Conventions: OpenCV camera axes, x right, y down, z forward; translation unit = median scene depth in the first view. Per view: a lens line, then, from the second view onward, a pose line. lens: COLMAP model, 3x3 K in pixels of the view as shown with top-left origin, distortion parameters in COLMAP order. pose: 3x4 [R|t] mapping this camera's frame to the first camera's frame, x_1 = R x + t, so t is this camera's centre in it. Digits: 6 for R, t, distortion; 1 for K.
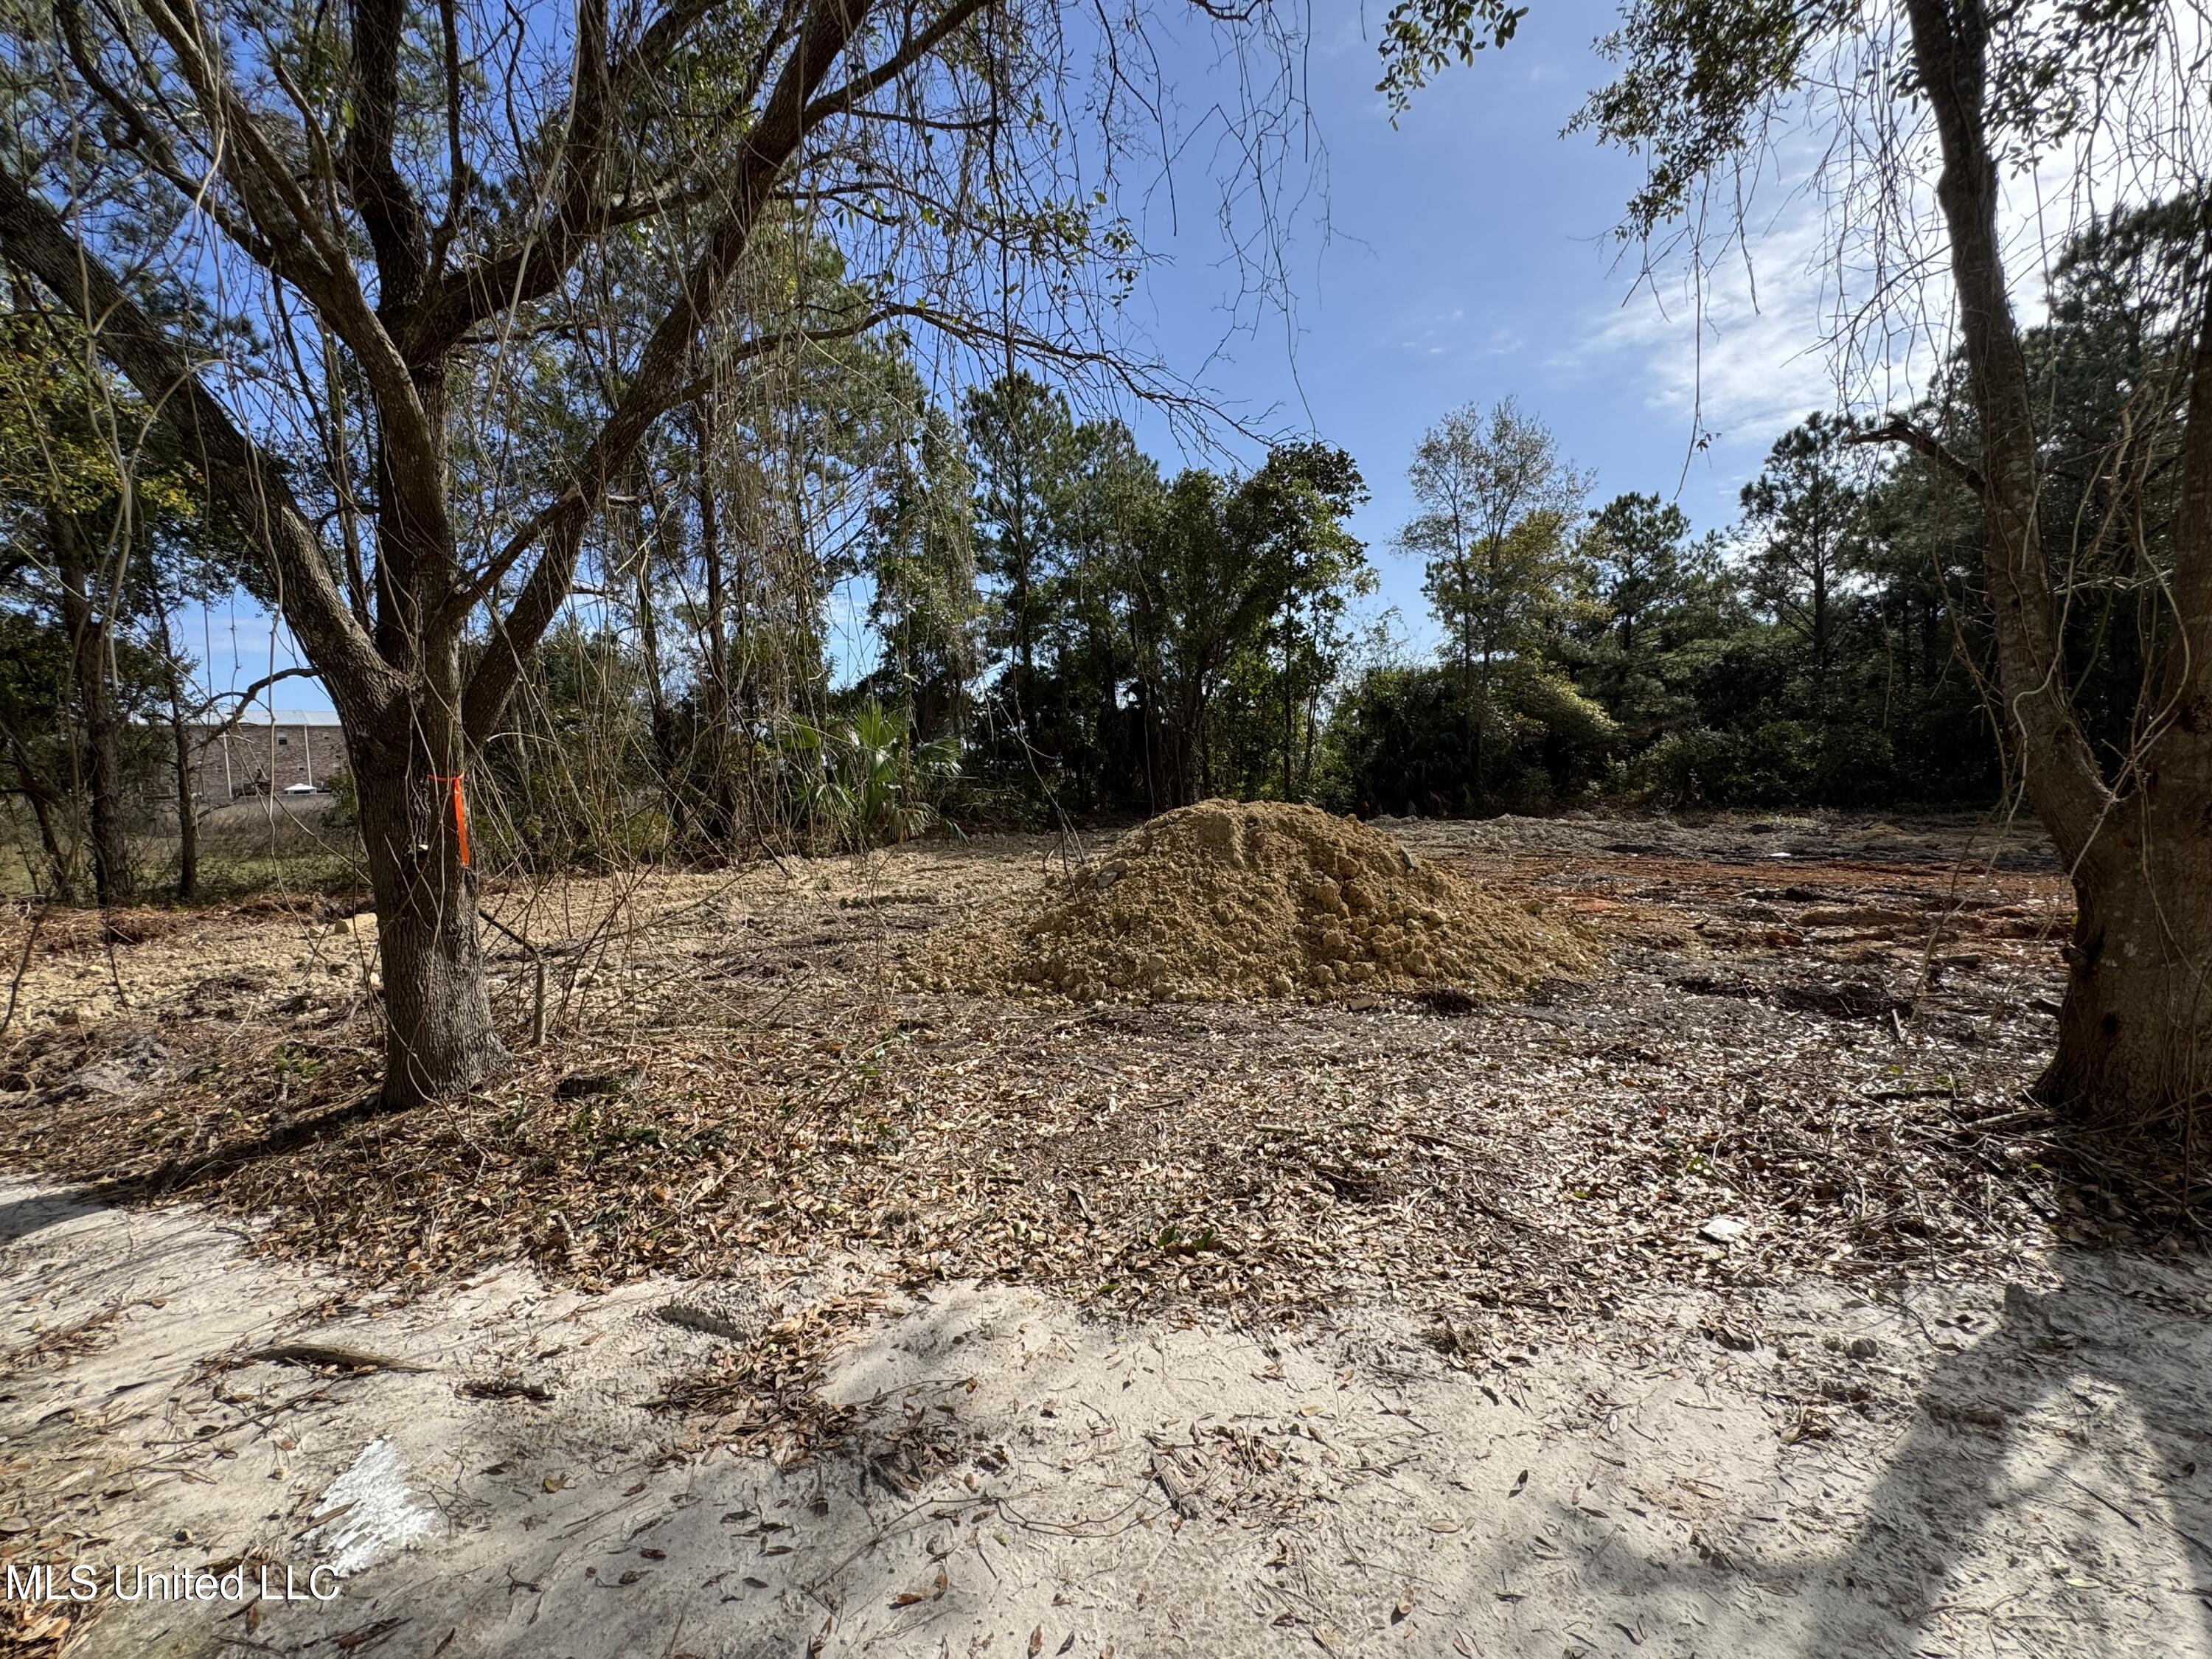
lens RADIAL K [[982.5, 0, 1100.0], [0, 982.5, 827.6], [0, 0, 1]] dist [-0.003408, 0.000527]
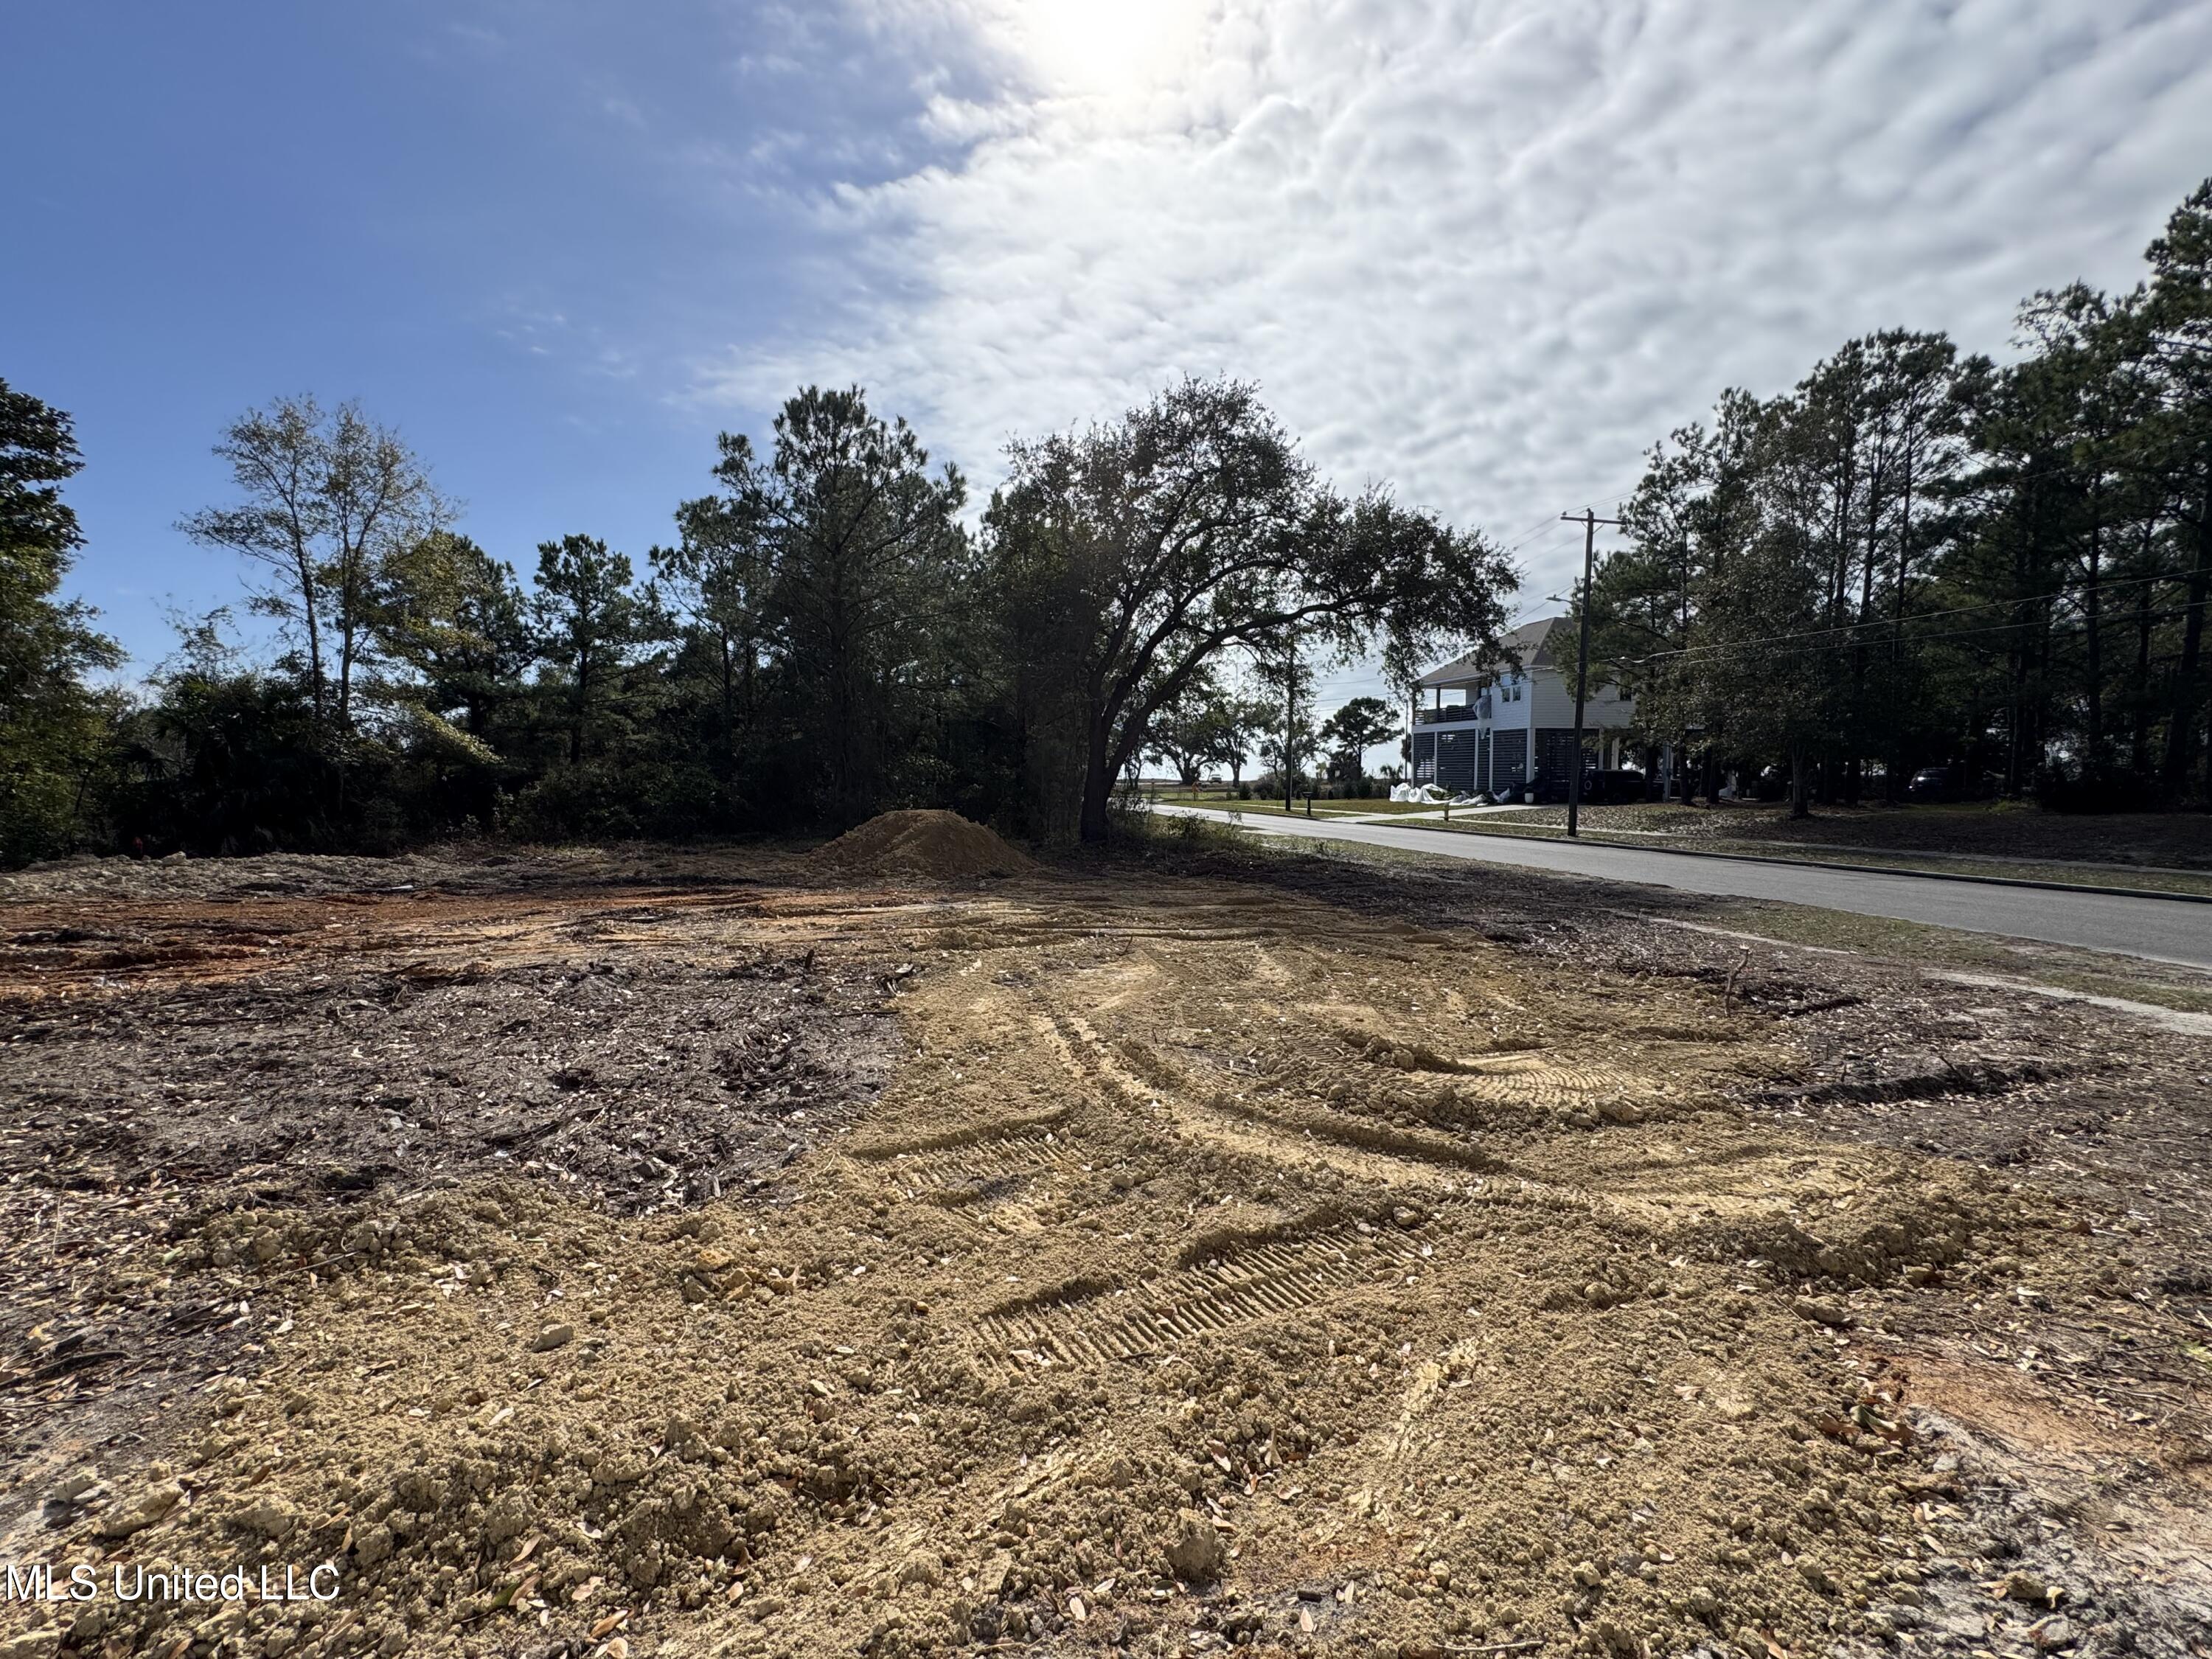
lens RADIAL K [[982.5, 0, 1100.0], [0, 982.5, 827.6], [0, 0, 1]] dist [-0.003408, 0.000527]
pose [[0.693147, -0.006705, 0.720765, 0.226132], [0.027073, 0.999493, -0.016737, 0.001830], [-0.720288, 0.031115, 0.692977, -0.139015]]
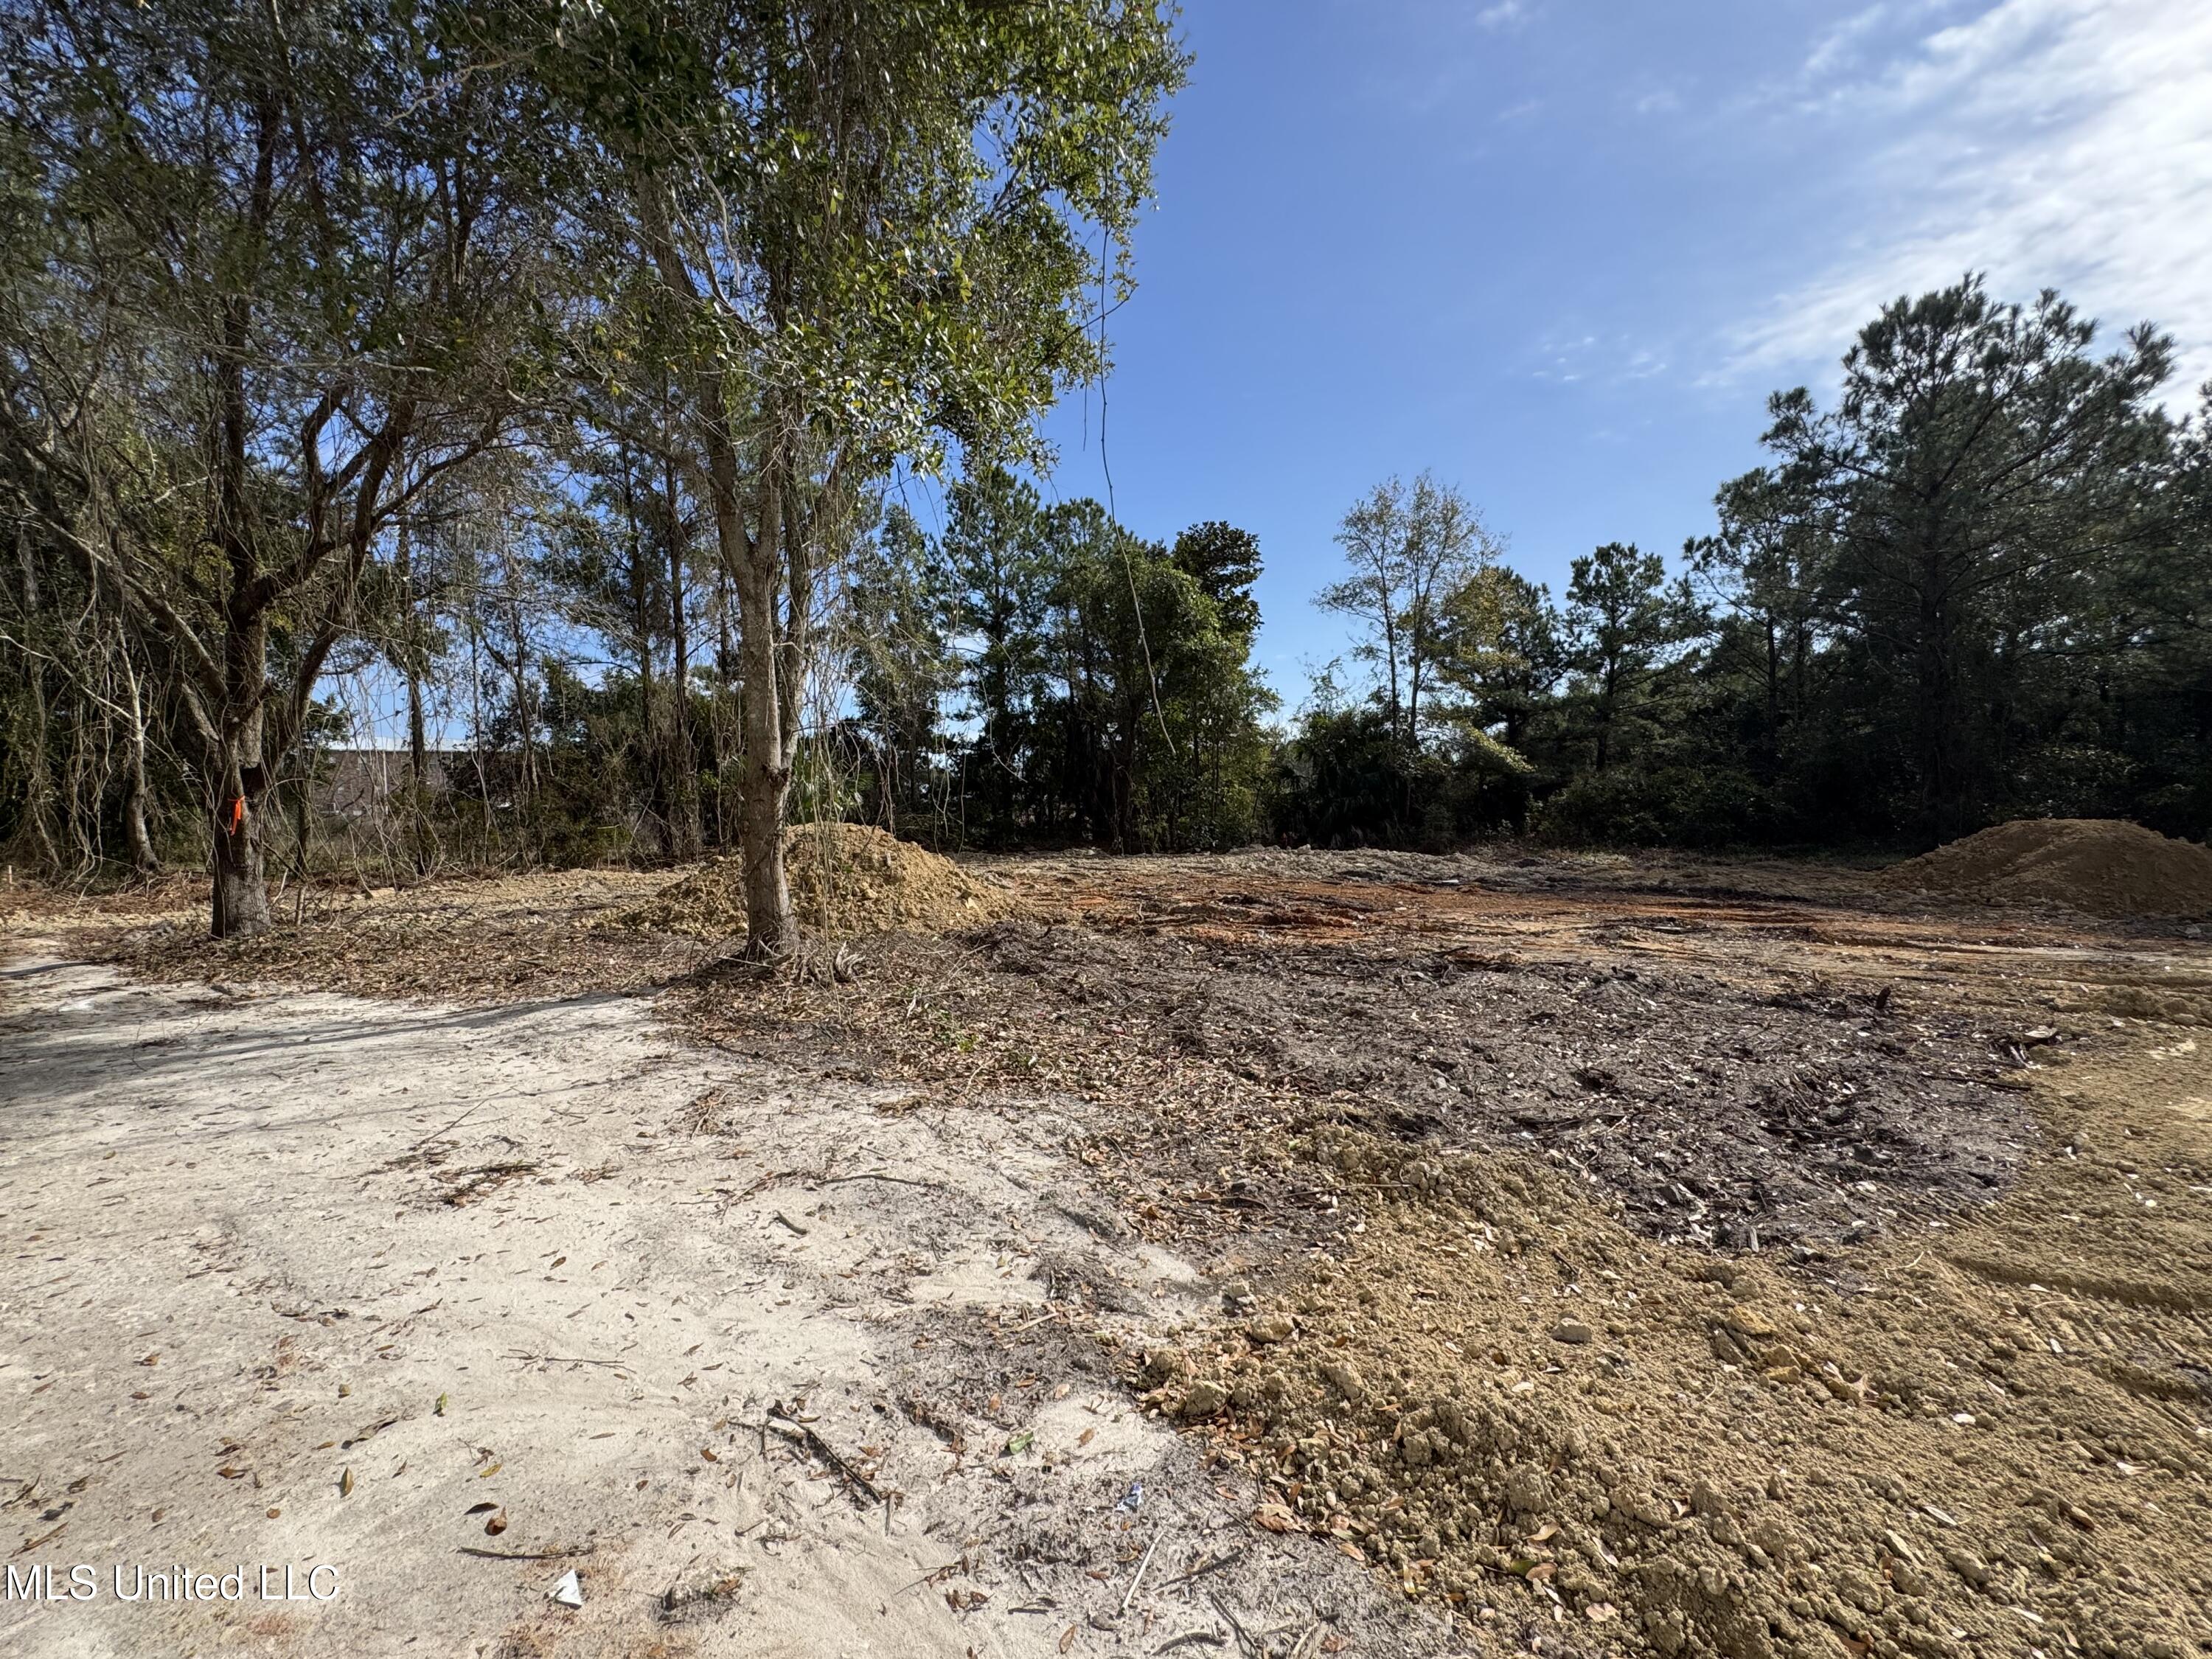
lens RADIAL K [[982.8, 0, 1110.9], [0, 982.8, 829.6], [0, 0, 1]] dist [-0.003757, 0.000757]
pose [[0.989038, 0.018096, -0.146546, 0.226509], [-0.022043, 0.999435, -0.025354, 0.002998], [0.146005, 0.028306, 0.988879, -0.135179]]
